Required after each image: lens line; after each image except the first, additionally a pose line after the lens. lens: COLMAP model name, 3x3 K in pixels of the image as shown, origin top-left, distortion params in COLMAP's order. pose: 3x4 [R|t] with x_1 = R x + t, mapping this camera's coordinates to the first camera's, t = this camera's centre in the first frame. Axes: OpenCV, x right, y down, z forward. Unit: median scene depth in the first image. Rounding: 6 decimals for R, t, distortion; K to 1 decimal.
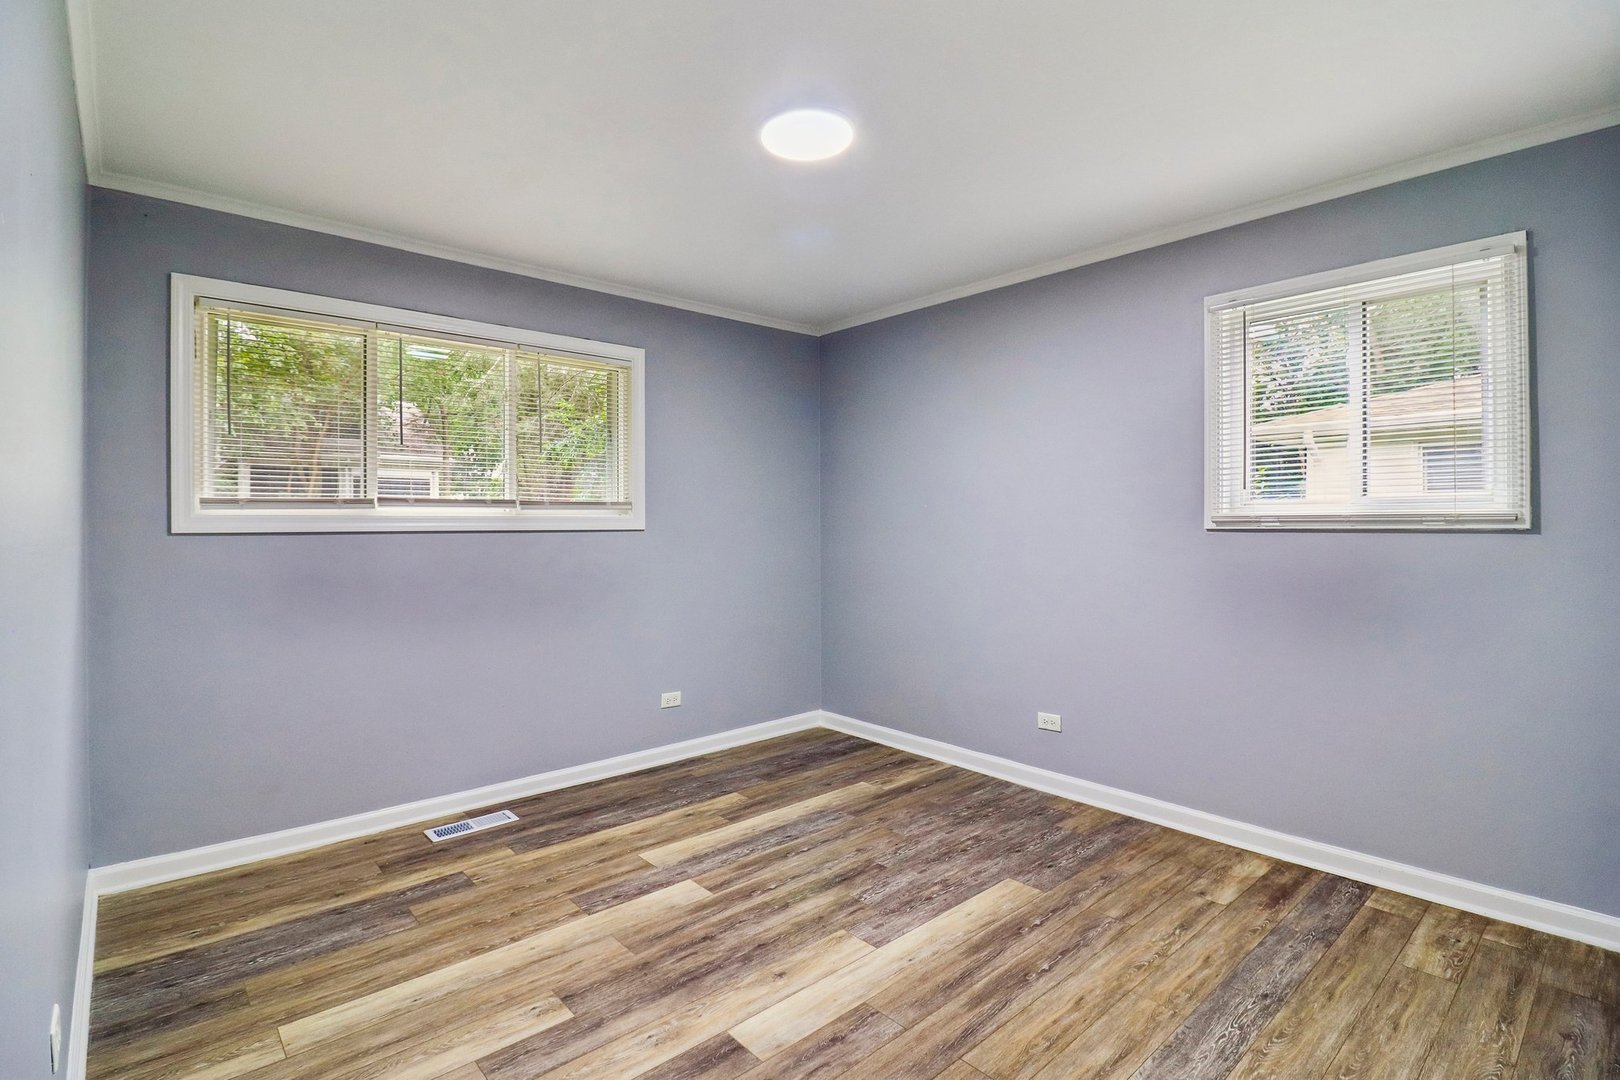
lens RADIAL K [[761.9, 0, 800.9], [0, 761.9, 539.1], [0, 0, 1]] dist [-0.001329, -0.014091]
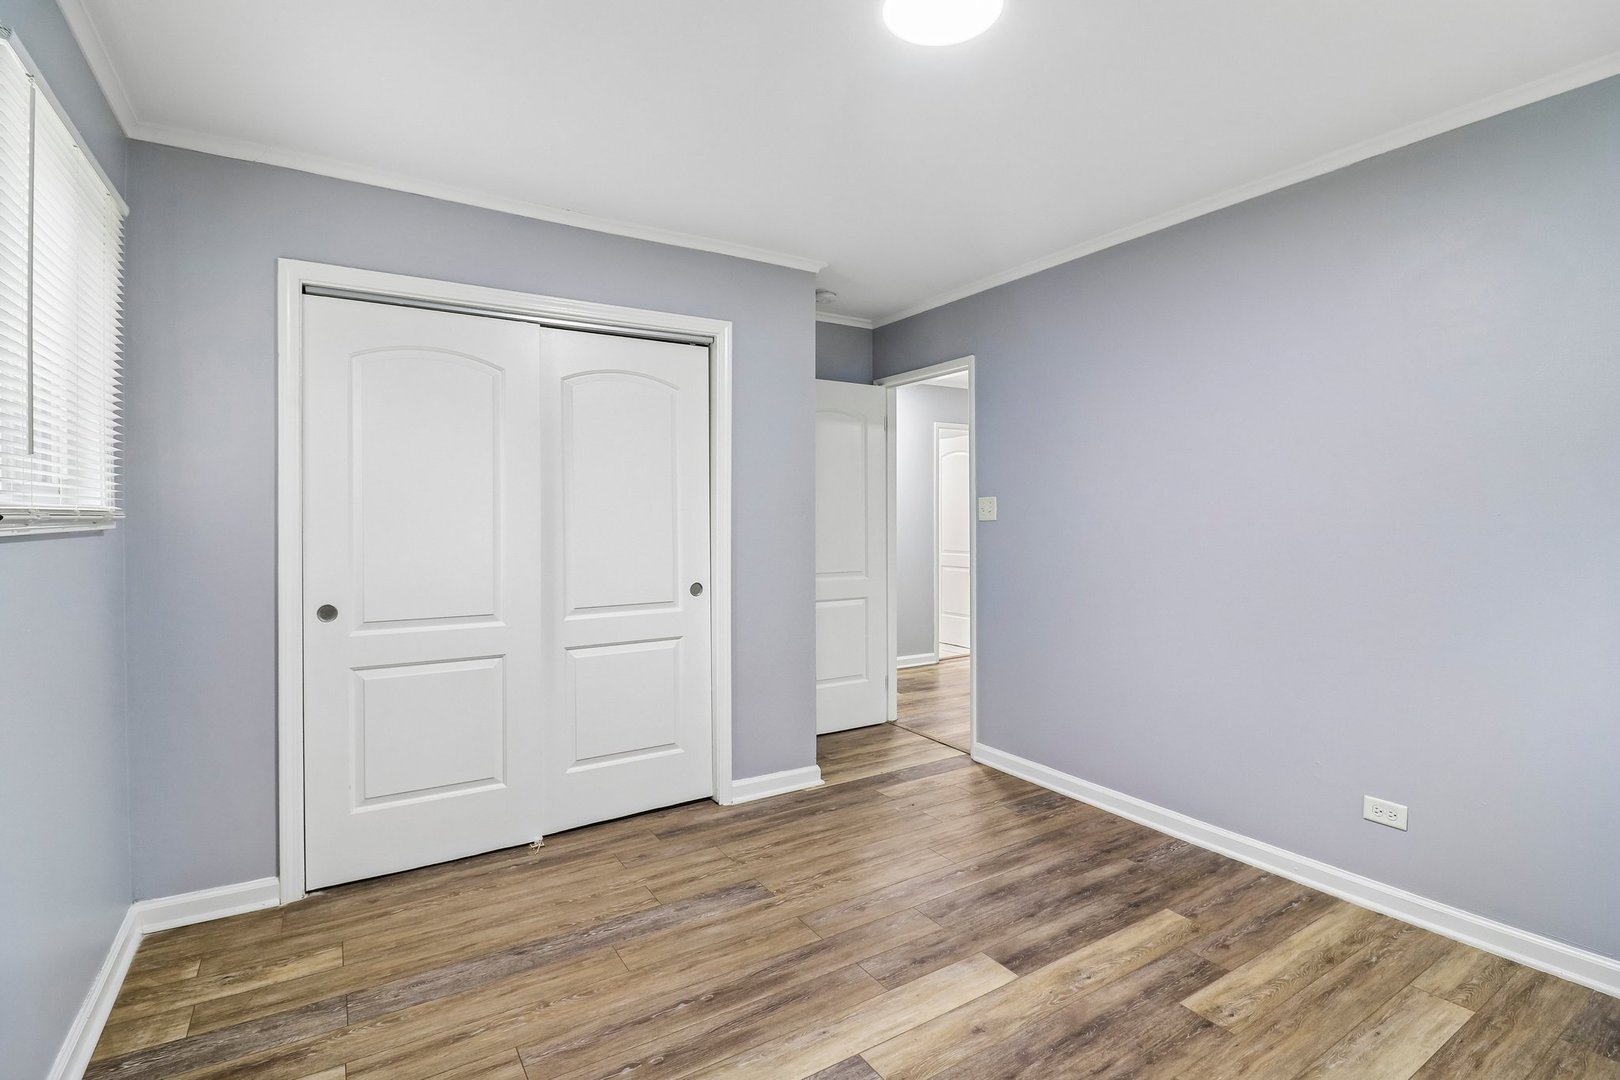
lens RADIAL K [[761.9, 0, 800.9], [0, 761.9, 539.1], [0, 0, 1]] dist [-0.001329, -0.014091]
pose [[-0.986849, 0.004354, 0.161587, 0.032972], [0.011833, 0.998901, 0.045352, -0.039689], [-0.161212, 0.046668, -0.985816, 1.990510]]
